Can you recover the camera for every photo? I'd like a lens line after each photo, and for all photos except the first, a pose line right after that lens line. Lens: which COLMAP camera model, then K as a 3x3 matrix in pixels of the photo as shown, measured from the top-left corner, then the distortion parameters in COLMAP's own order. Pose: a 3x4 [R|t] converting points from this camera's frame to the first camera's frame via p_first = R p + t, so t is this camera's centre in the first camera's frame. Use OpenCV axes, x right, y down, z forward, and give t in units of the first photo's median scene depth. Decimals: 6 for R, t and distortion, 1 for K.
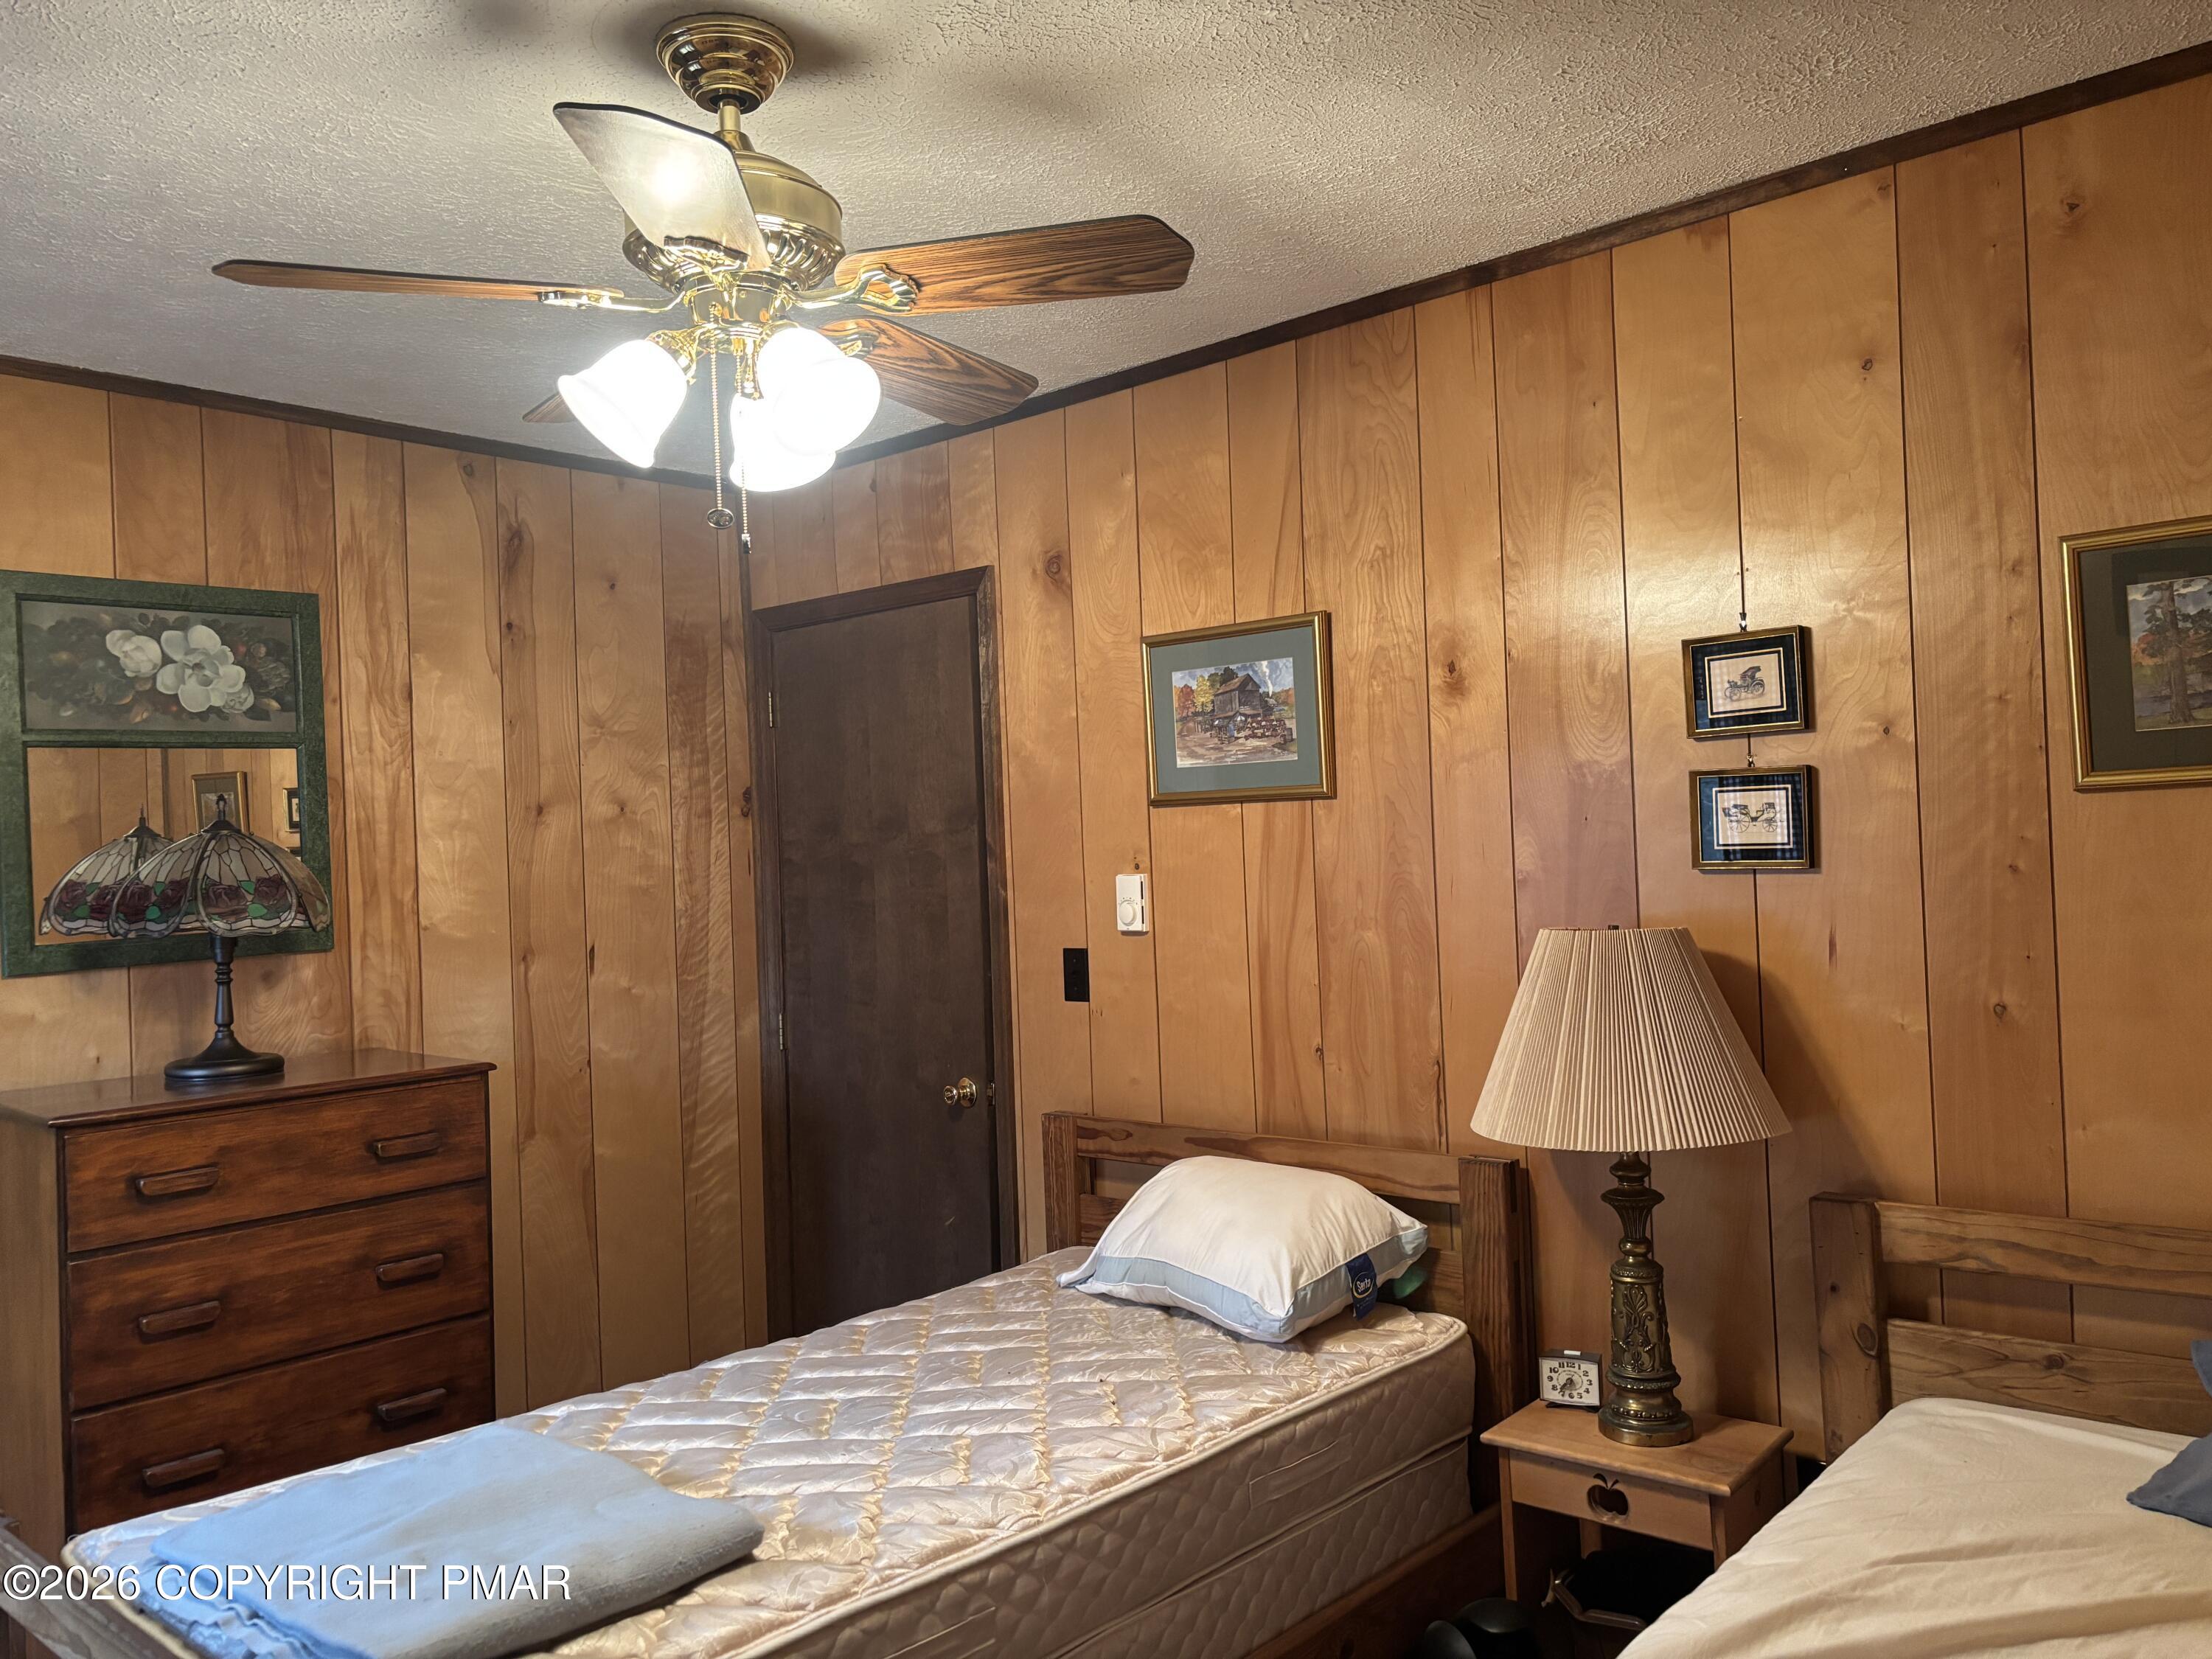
lens RADIAL K [[1676.2, 0, 1106.0], [0, 1676.2, 829.5], [0, 0, 1]] dist [0.062517, -0.062219]
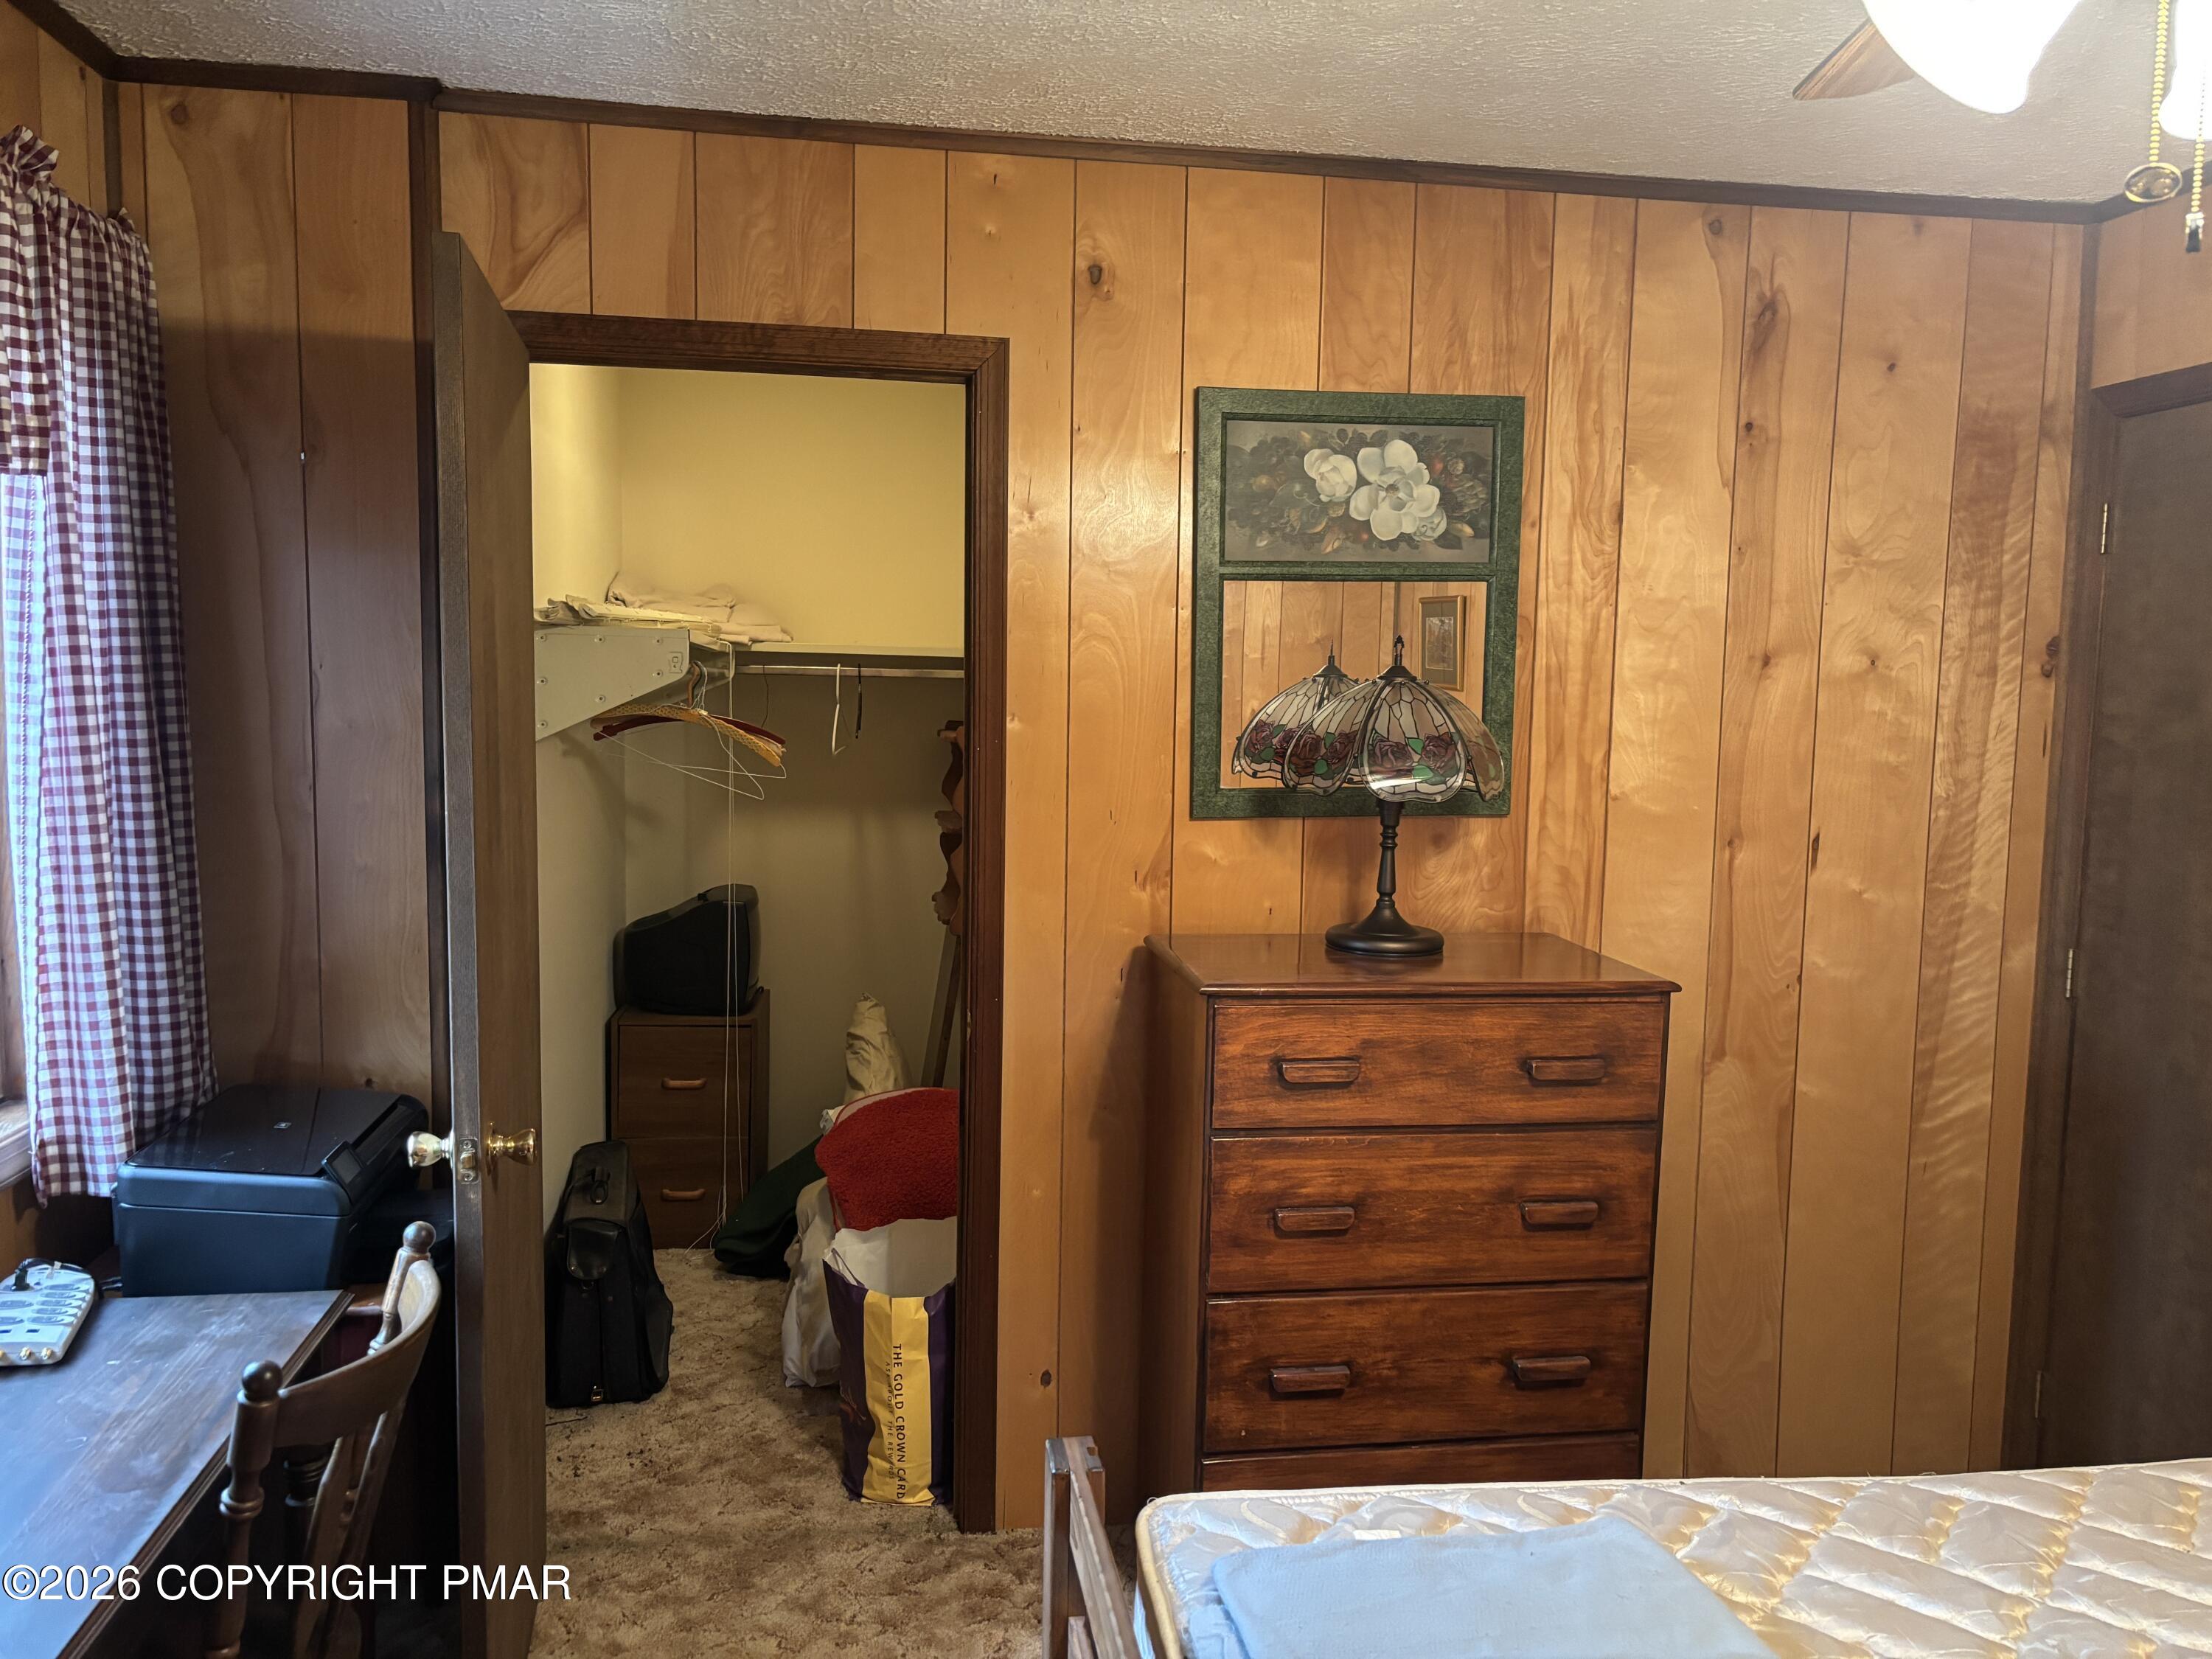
lens RADIAL K [[1700.1, 0, 1110.0], [0, 1700.1, 854.8], [0, 0, 1]] dist [0.053387, -0.063825]
pose [[0.770603, 0.113068, -0.627205, -0.064289], [-0.039721, 0.990744, 0.129802, -0.015263], [0.636076, -0.075113, 0.767961, 0.199507]]
